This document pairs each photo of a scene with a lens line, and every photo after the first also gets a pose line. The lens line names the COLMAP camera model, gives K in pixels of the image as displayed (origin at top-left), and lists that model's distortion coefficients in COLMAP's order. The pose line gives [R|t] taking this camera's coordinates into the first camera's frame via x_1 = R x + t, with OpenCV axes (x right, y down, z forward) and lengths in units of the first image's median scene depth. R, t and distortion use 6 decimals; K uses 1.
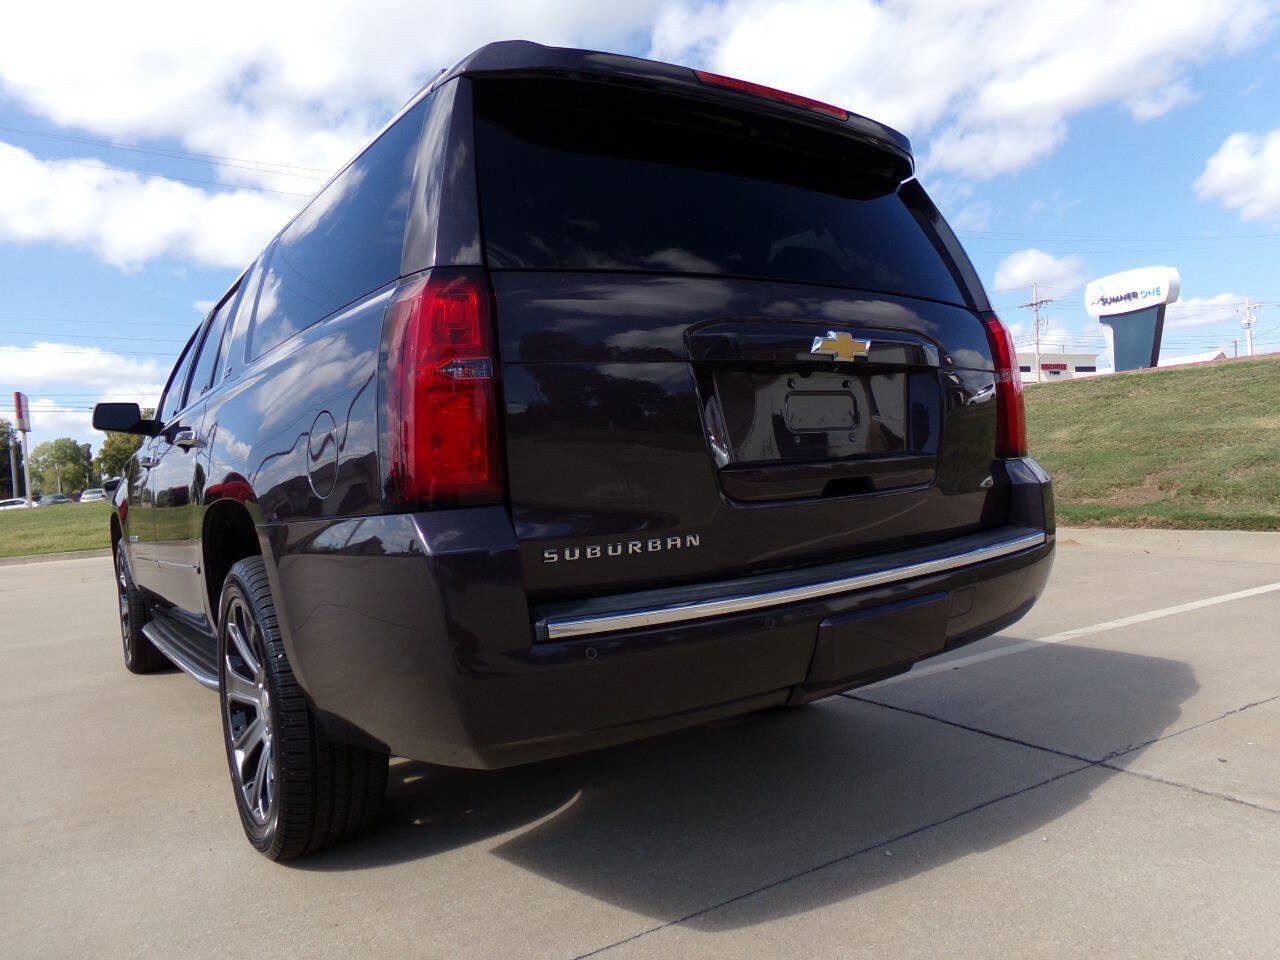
lens RADIAL K [[856.9, 0, 639.0], [0, 856.9, 485.6], [0, 0, 1]] dist [0.004005, 0.011518]
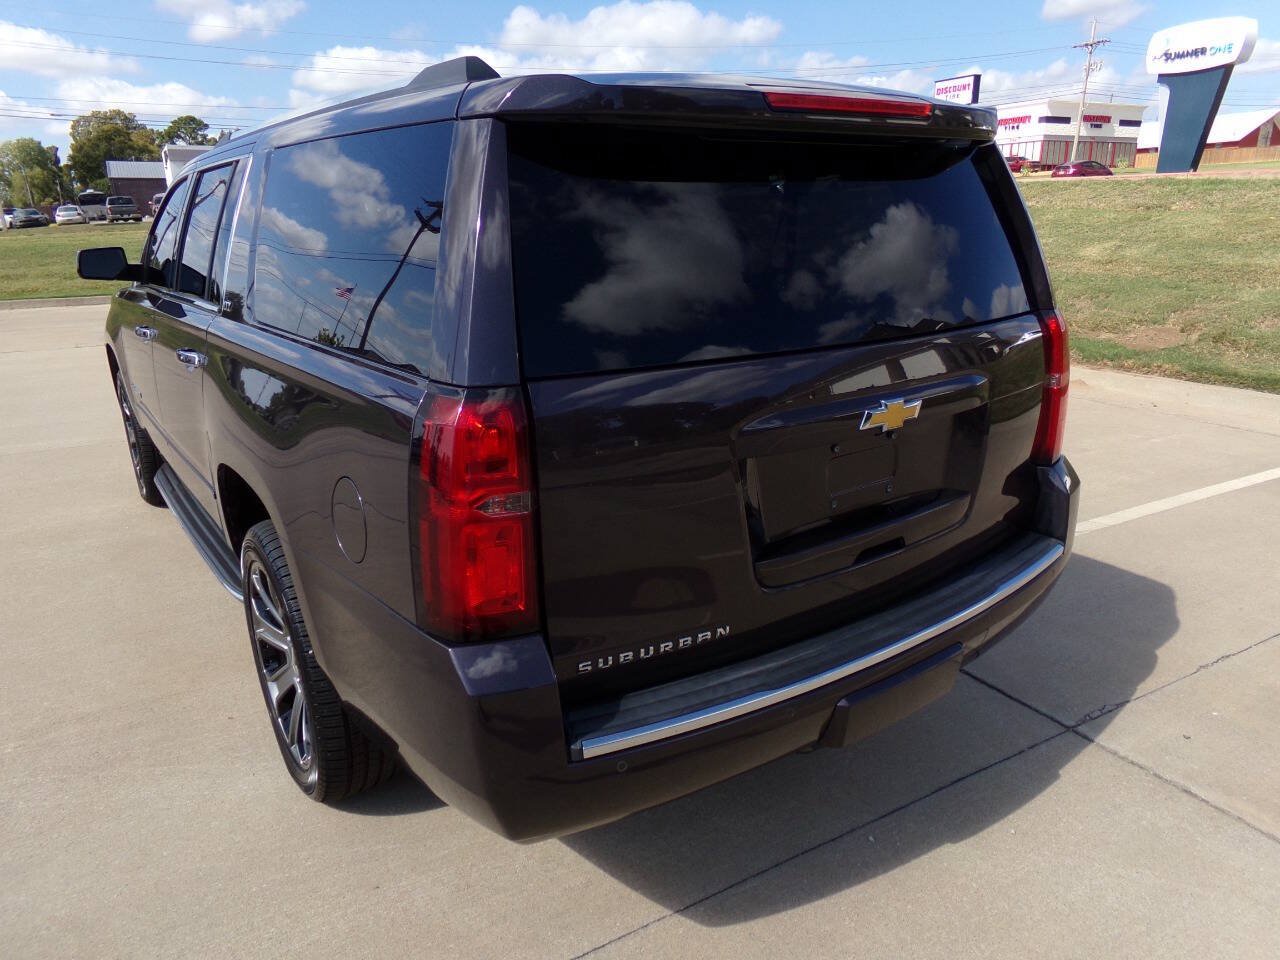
lens RADIAL K [[856.9, 0, 639.5], [0, 856.9, 480.7], [0, 0, 1]] dist [0.004005, 0.011518]
pose [[0.998654, 0.050107, 0.013430, -0.035882], [-0.051857, 0.957227, 0.284652, -0.240599], [0.001407, -0.284965, 0.958537, 0.050963]]
